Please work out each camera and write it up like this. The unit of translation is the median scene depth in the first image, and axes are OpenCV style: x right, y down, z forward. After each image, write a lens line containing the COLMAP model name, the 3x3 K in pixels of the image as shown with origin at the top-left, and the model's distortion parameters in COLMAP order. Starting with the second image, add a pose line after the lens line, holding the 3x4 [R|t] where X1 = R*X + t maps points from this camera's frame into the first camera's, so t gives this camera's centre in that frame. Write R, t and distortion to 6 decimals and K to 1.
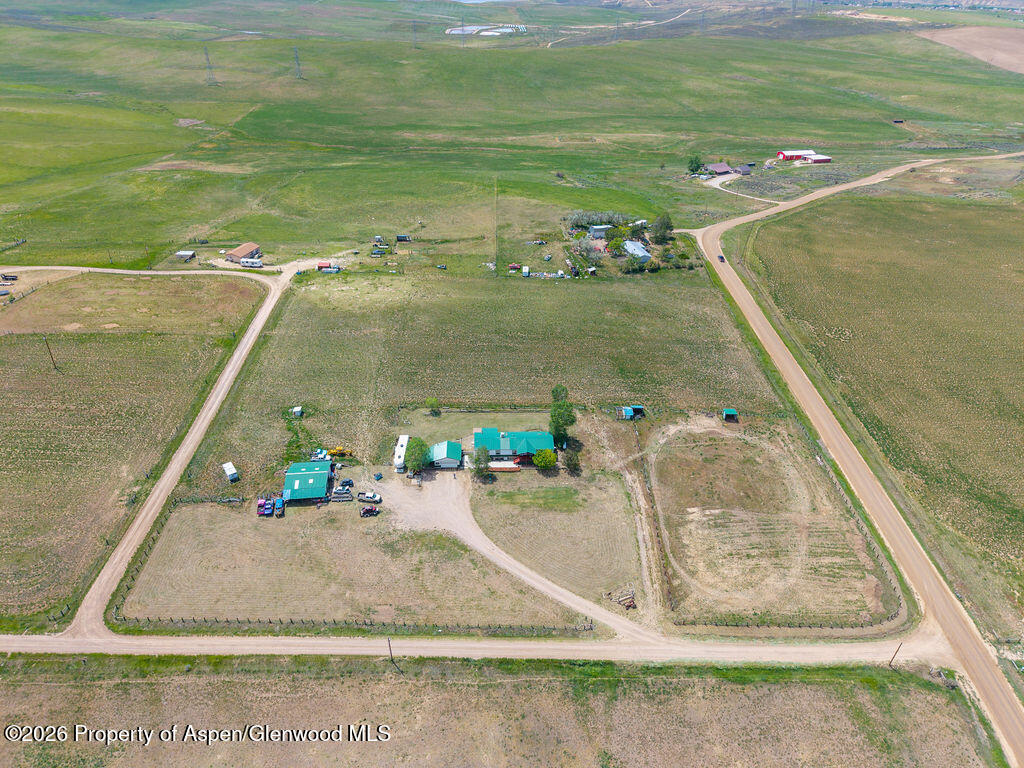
lens RADIAL K [[684.7, 0, 508.6], [0, 684.7, 382.1], [0, 0, 1]] dist [0.022643, -0.018321]
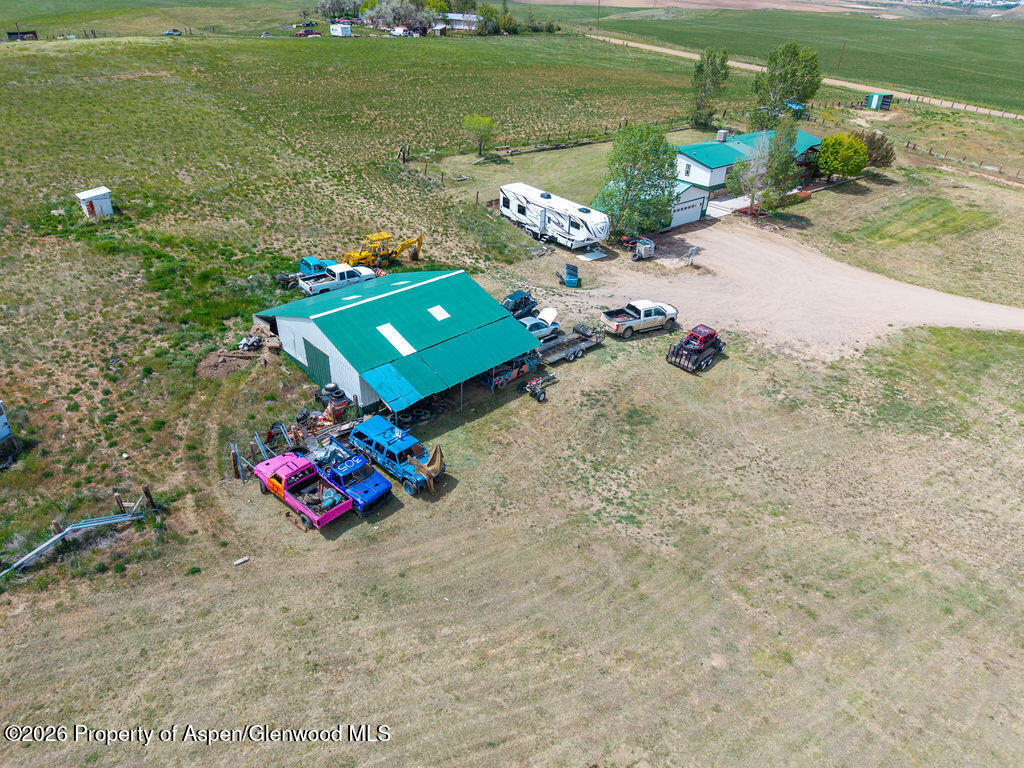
lens RADIAL K [[684.7, 0, 508.6], [0, 684.7, 382.1], [0, 0, 1]] dist [0.022643, -0.018321]
pose [[0.797231, -0.305773, 0.520505, -0.402363], [0.303746, 0.948314, 0.091861, 0.156365], [-0.521691, 0.084867, 0.848903, 0.828314]]
